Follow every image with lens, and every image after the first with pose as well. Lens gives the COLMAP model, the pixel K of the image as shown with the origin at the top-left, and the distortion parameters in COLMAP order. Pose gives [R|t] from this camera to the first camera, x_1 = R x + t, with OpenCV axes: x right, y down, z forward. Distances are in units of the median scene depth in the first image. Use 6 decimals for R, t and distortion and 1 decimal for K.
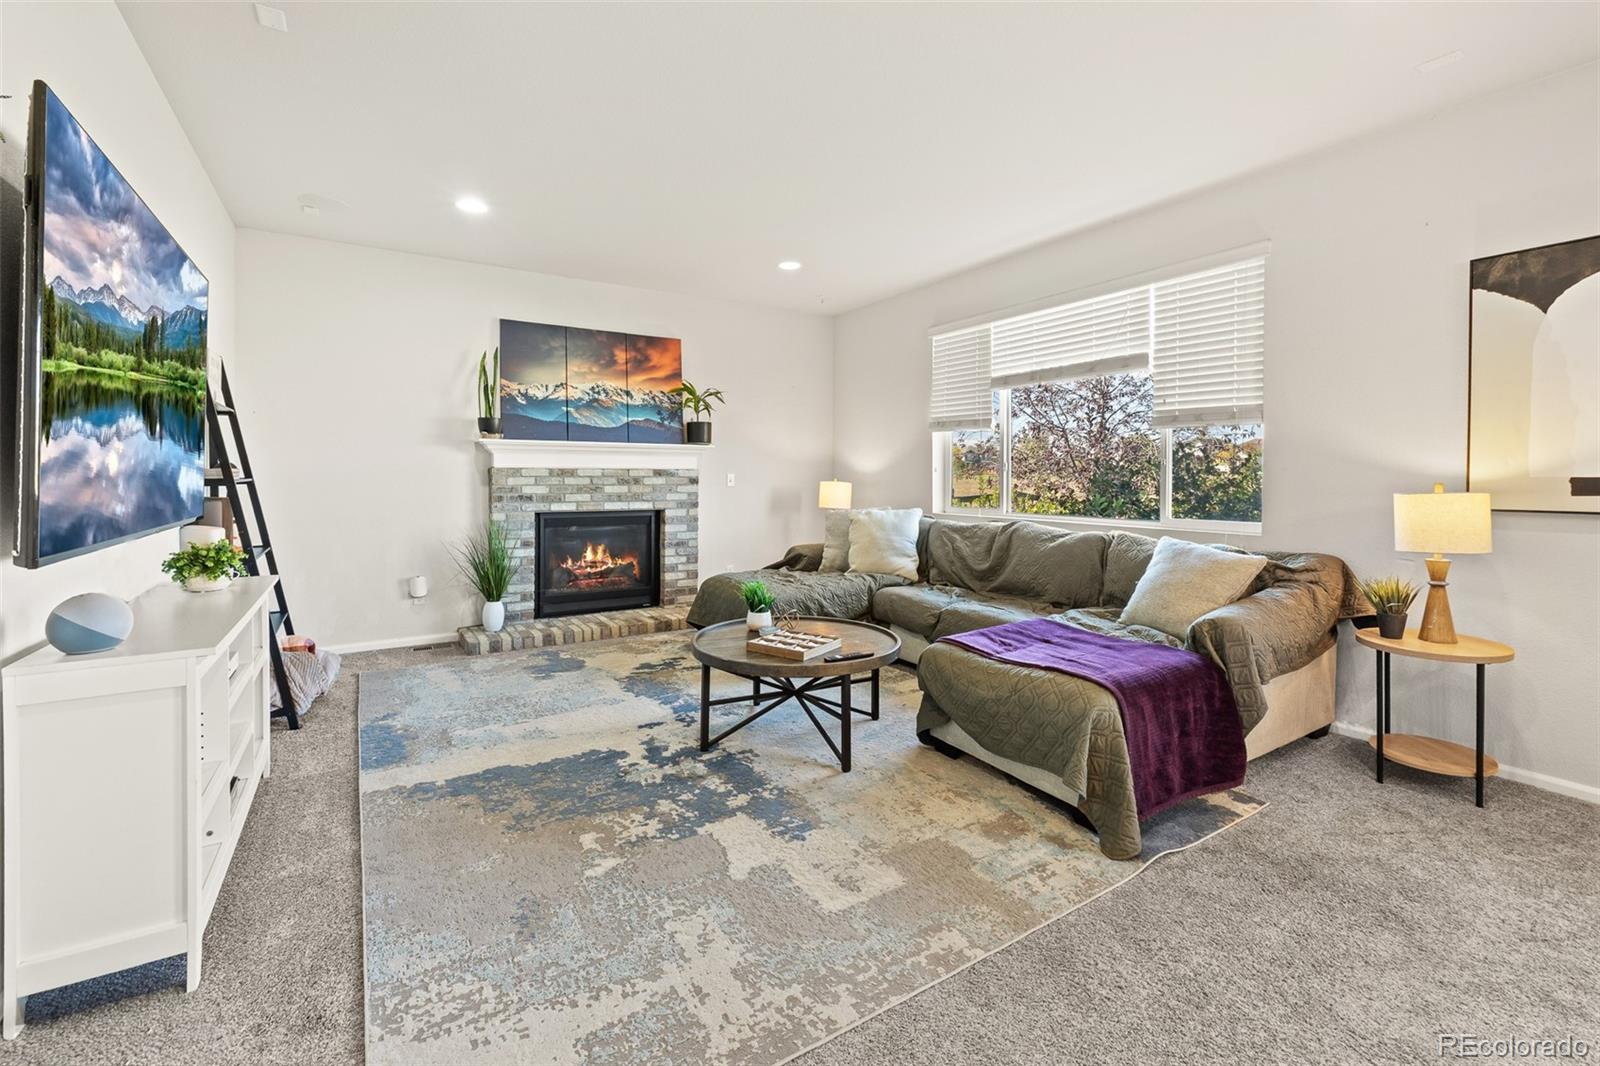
lens RADIAL K [[698.5, 0, 788.2], [0, 698.5, 481.4], [0, 0, 1]] dist [-0.000872, 0.000245]
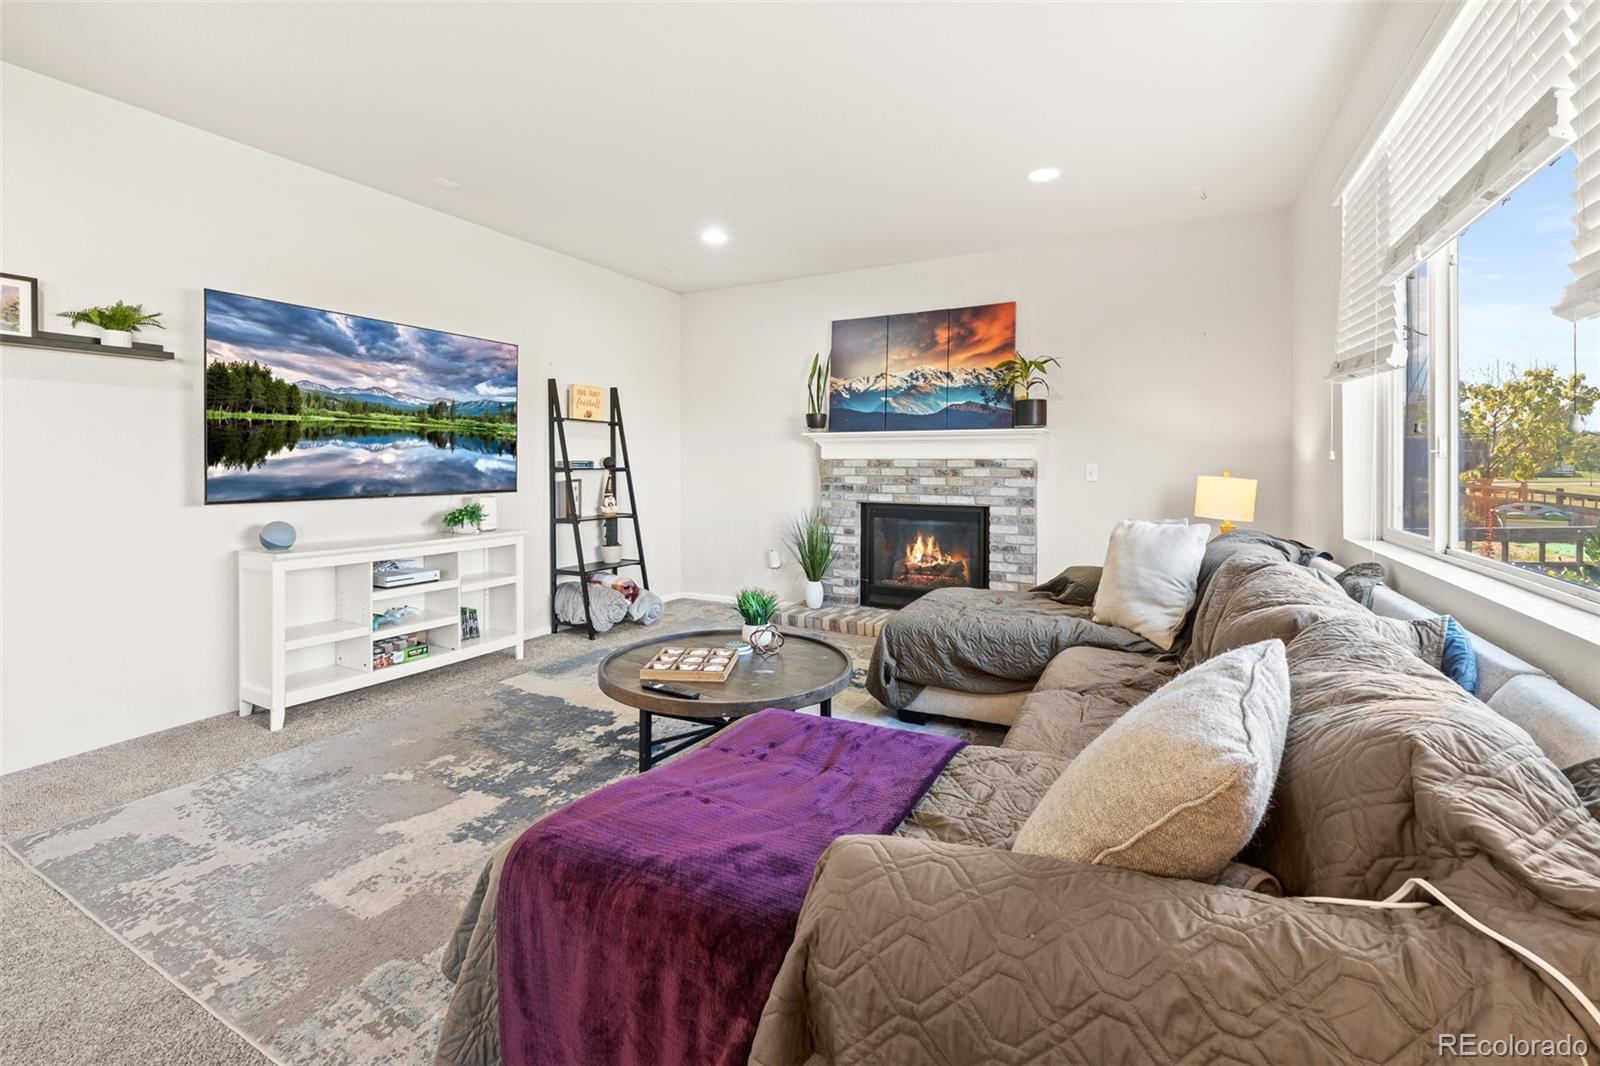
lens RADIAL K [[698.5, 0, 807.2], [0, 698.5, 467.6], [0, 0, 1]] dist [-0.000872, 0.000245]
pose [[0.489415, 0.002277, -0.872048, 0.501502], [-0.008235, 0.999964, -0.002011, -0.003682], [0.872012, 0.008165, 0.489416, 0.429021]]
